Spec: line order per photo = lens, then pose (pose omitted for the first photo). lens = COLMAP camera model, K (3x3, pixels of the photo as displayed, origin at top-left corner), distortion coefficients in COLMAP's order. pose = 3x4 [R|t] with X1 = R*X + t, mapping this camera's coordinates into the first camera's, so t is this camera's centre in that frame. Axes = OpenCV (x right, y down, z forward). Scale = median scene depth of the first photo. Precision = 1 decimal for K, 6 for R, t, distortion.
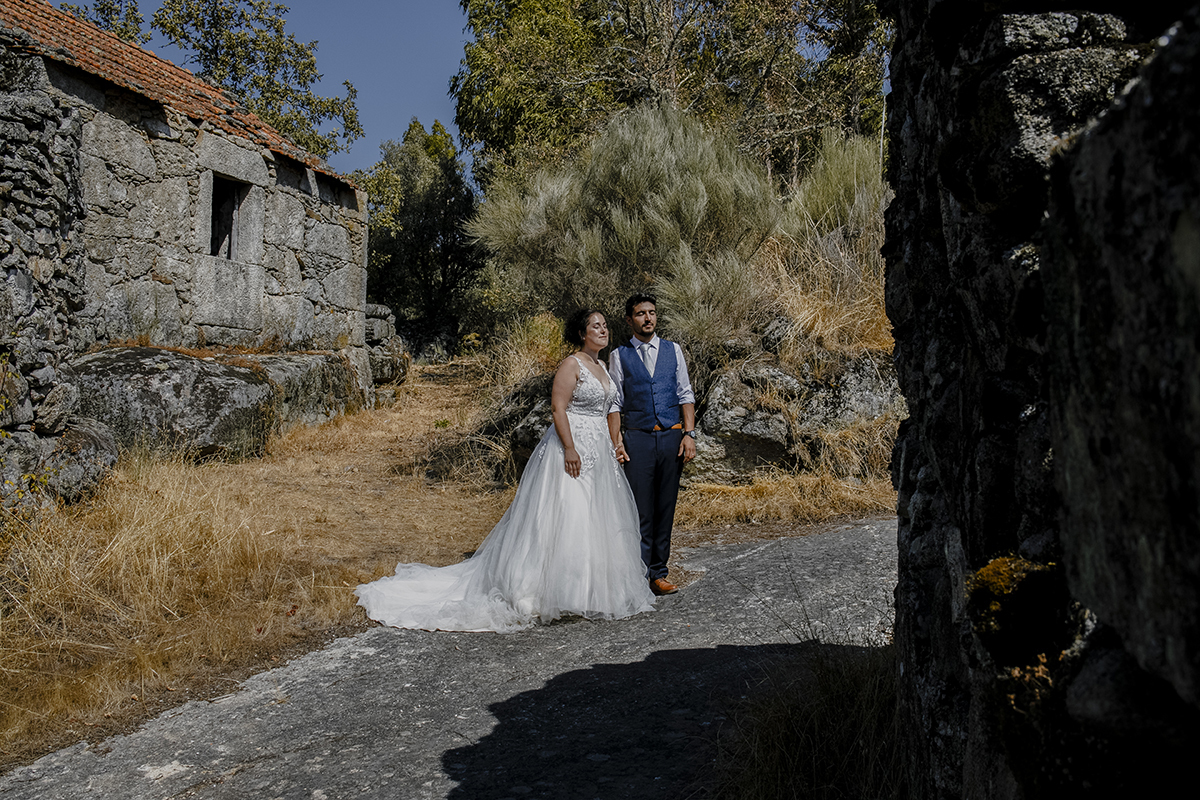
lens RADIAL K [[1230.4, 0, 603.5], [0, 1230.4, 397.6], [0, 0, 1]] dist [-0.000784, 0.000000]
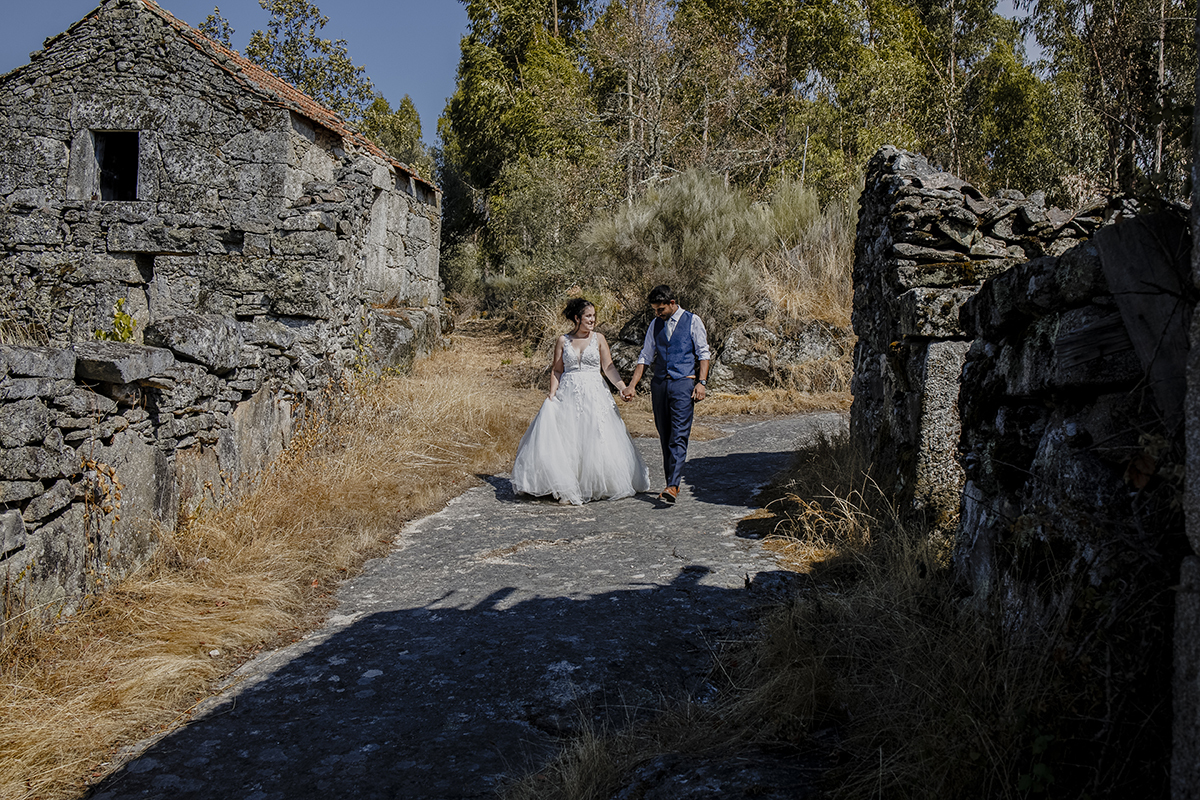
lens RADIAL K [[1230.4, 0, 596.9], [0, 1230.4, 401.1], [0, 0, 1]] dist [-0.000784, 0.000000]
pose [[0.996064, 0.030418, 0.083251, -0.233987], [-0.032742, 0.999107, 0.026691, 0.040290], [-0.082365, -0.029312, 0.996171, -0.707114]]
